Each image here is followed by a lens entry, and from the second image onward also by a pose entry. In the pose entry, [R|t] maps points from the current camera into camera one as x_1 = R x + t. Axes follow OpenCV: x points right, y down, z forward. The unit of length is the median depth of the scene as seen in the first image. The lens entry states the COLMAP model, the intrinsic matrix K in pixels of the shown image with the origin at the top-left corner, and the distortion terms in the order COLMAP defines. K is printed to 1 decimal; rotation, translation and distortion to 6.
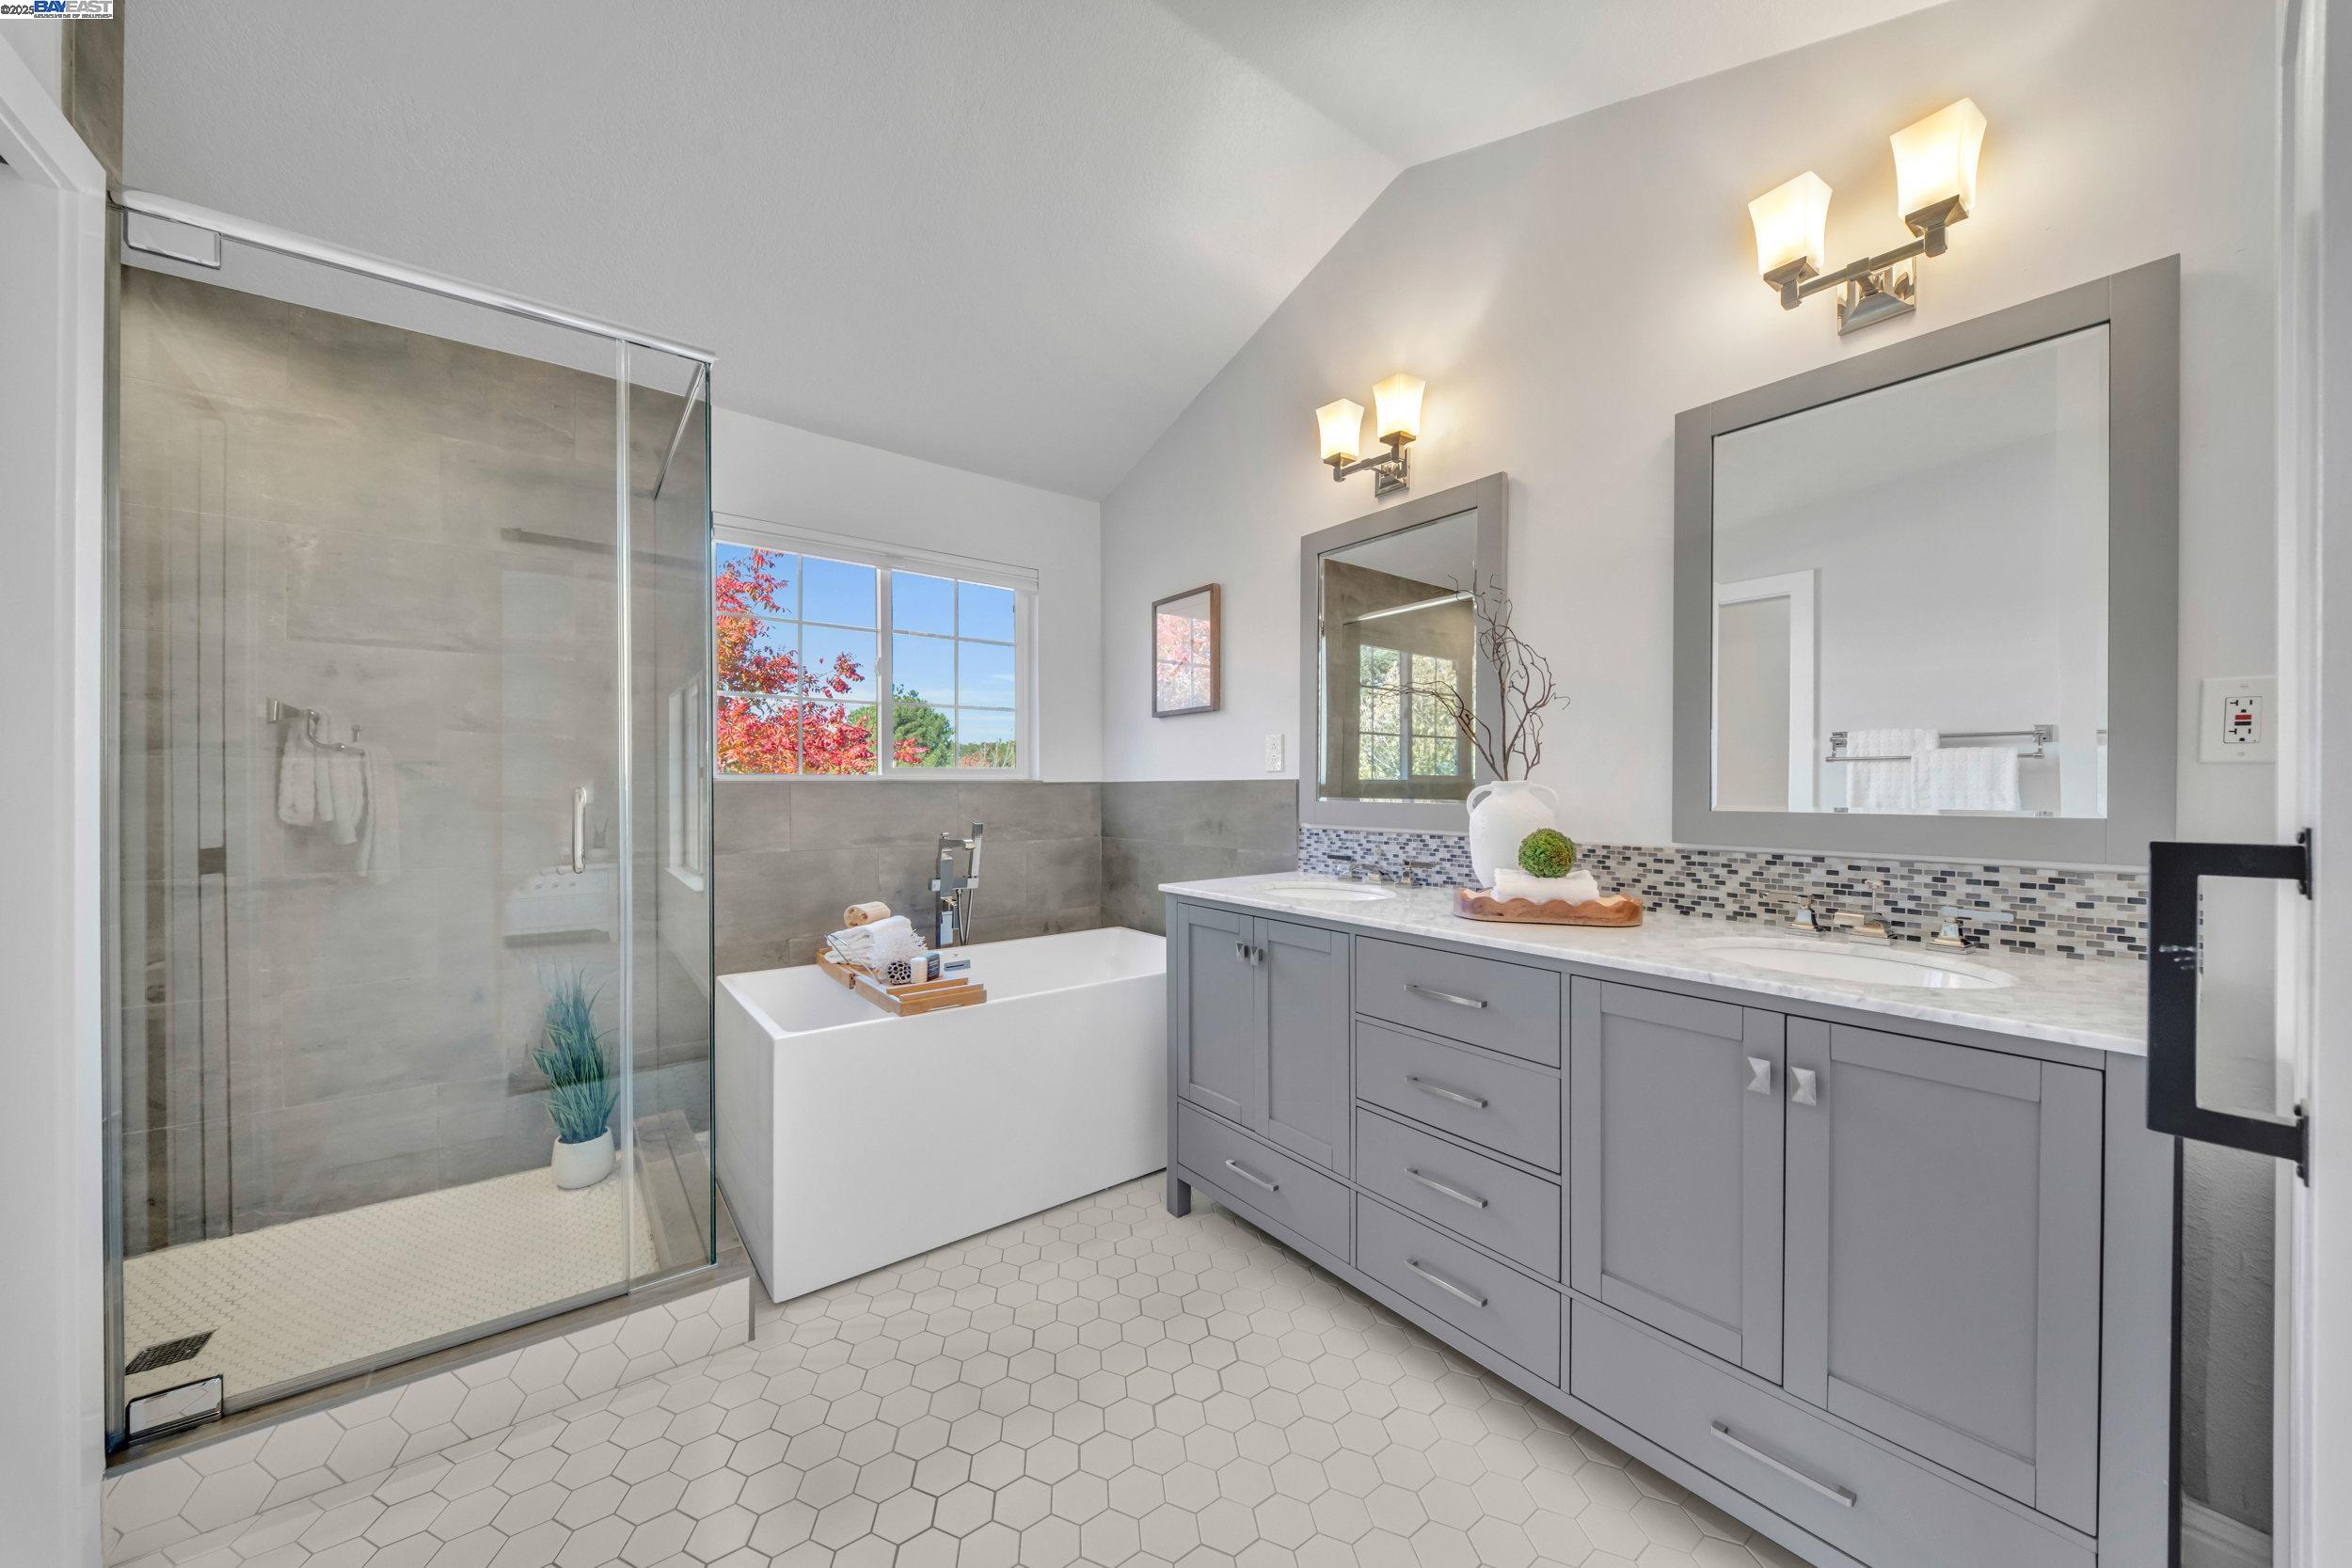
lens RADIAL K [[821.7, 0, 1173.8], [0, 821.7, 795.9], [0, 0, 1]] dist [-0.001866, -0.000208]
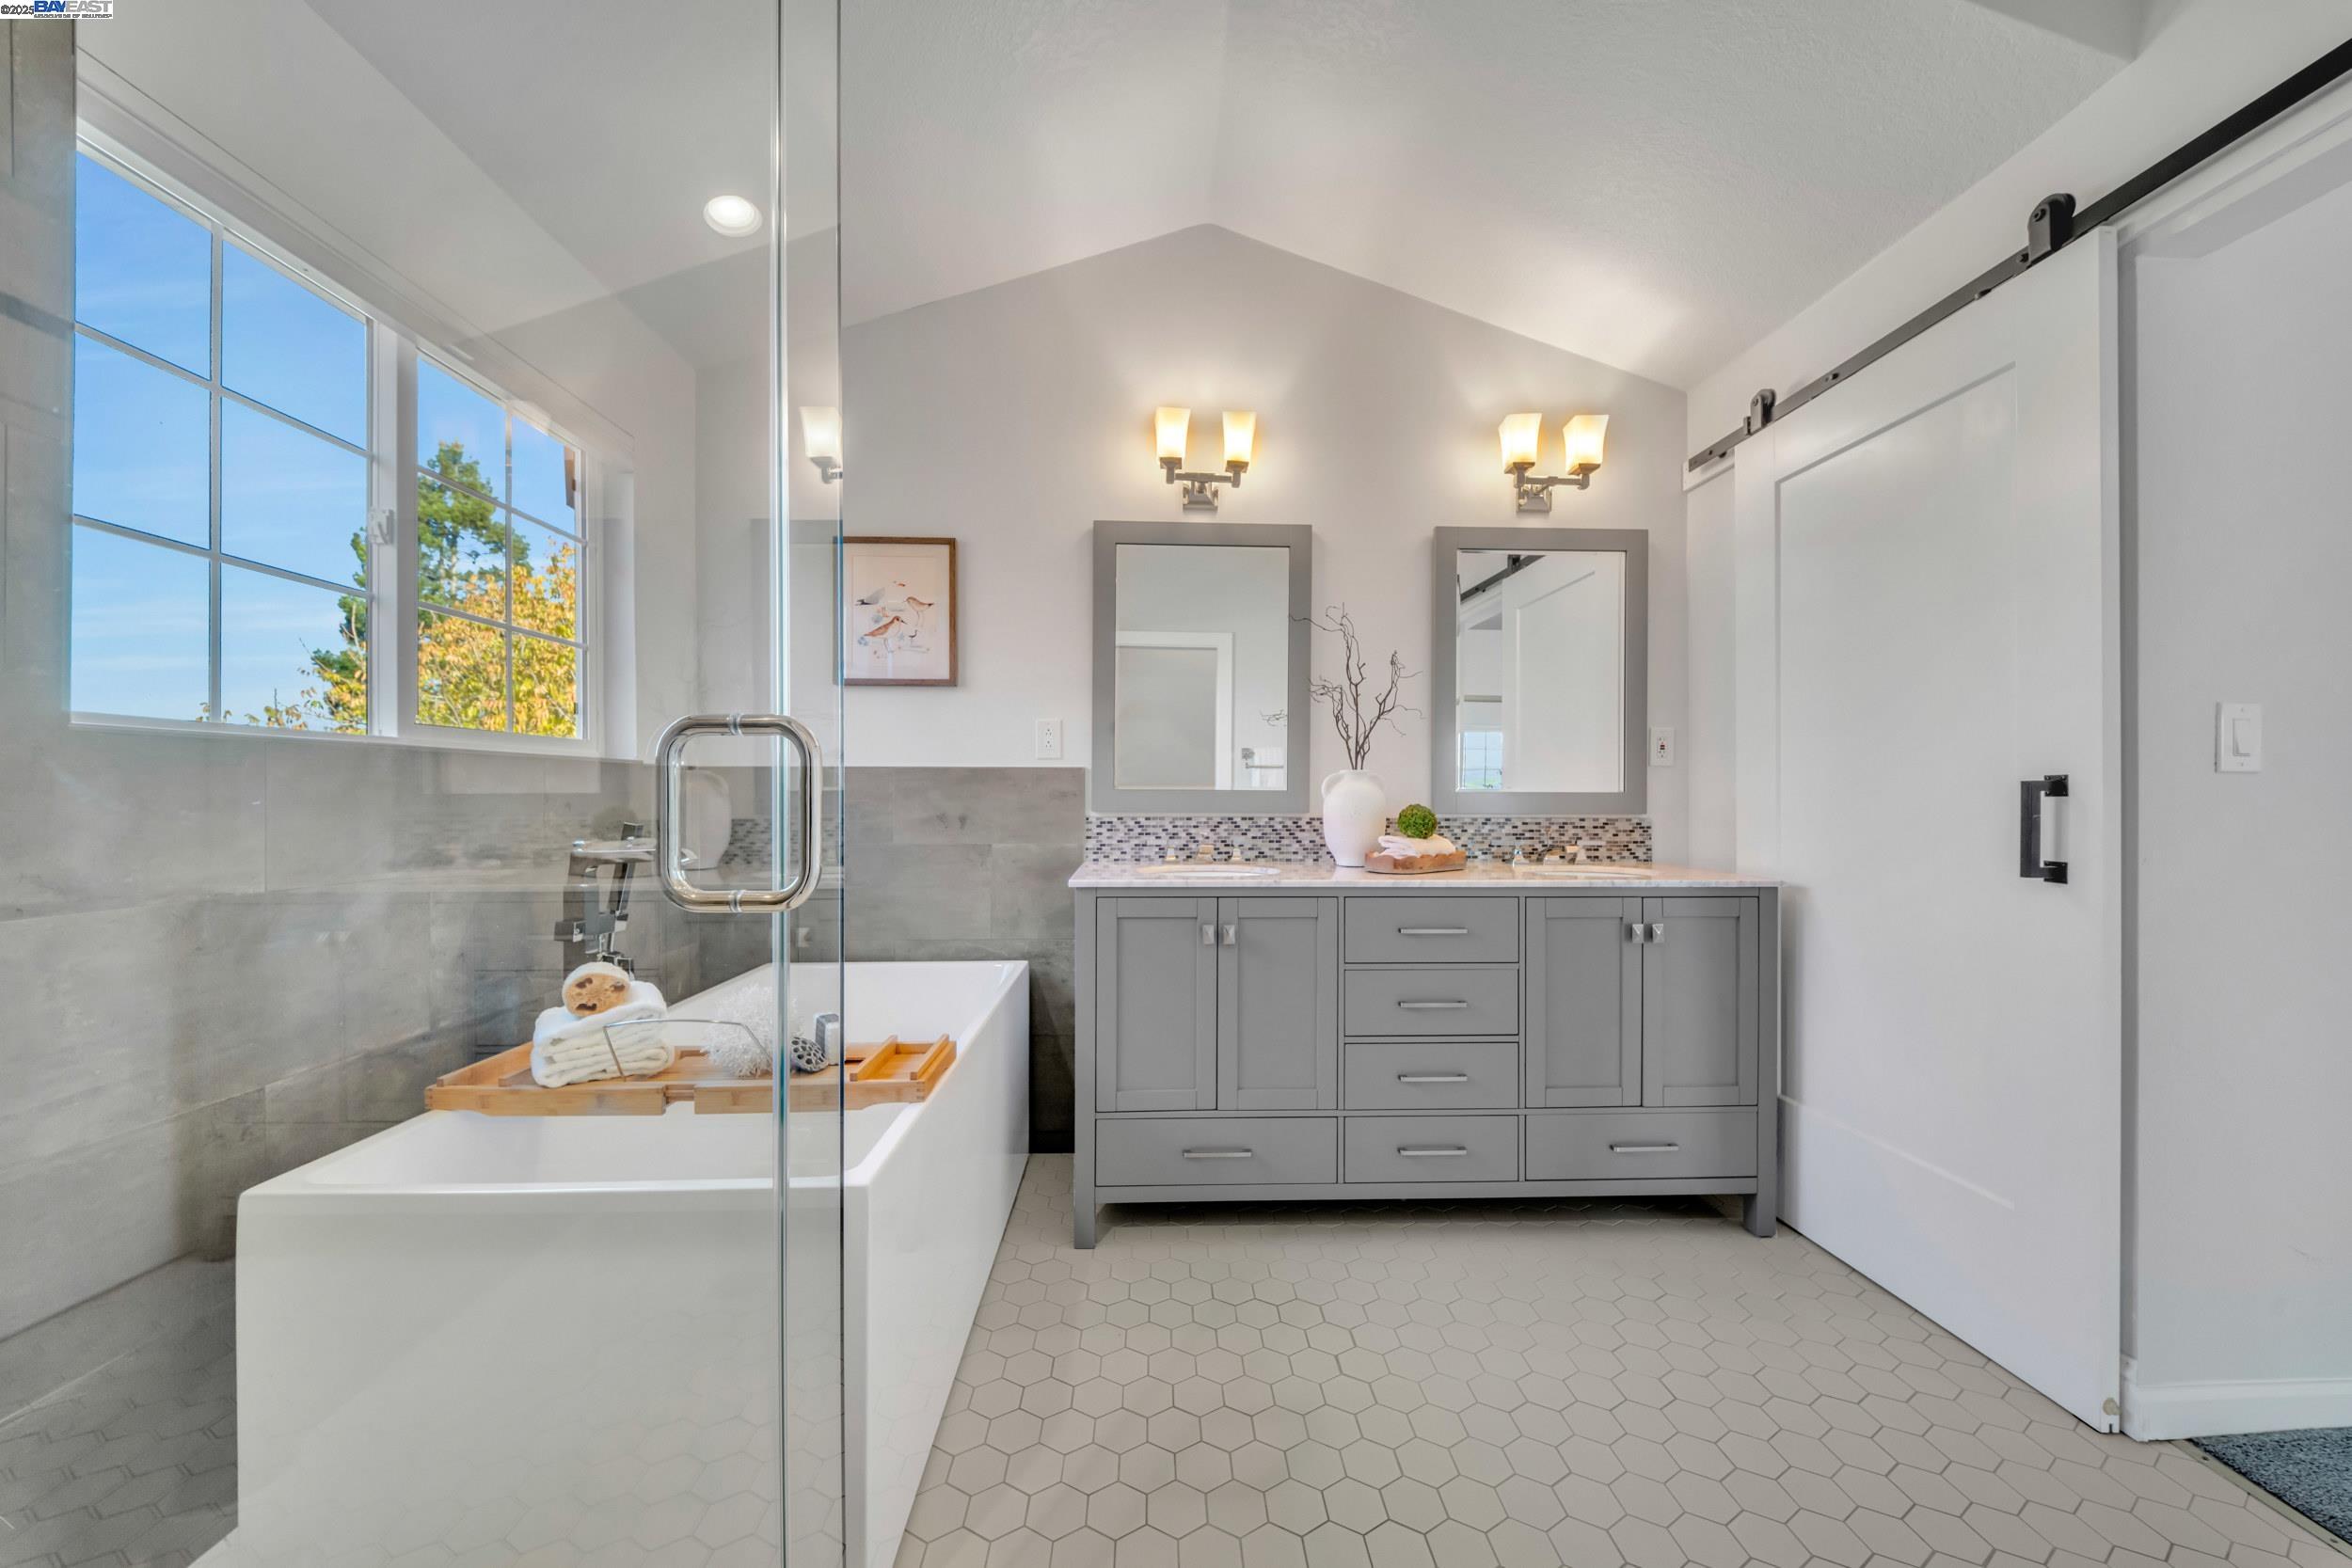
lens RADIAL K [[821.7, 0, 1183.1], [0, 821.7, 800.8], [0, 0, 1]] dist [-0.001866, -0.000208]
pose [[0.576340, -0.001213, 0.817209, -0.735064], [0.006130, 0.999977, -0.002839, 0.029502], [-0.817187, 0.006646, 0.576334, 0.435941]]
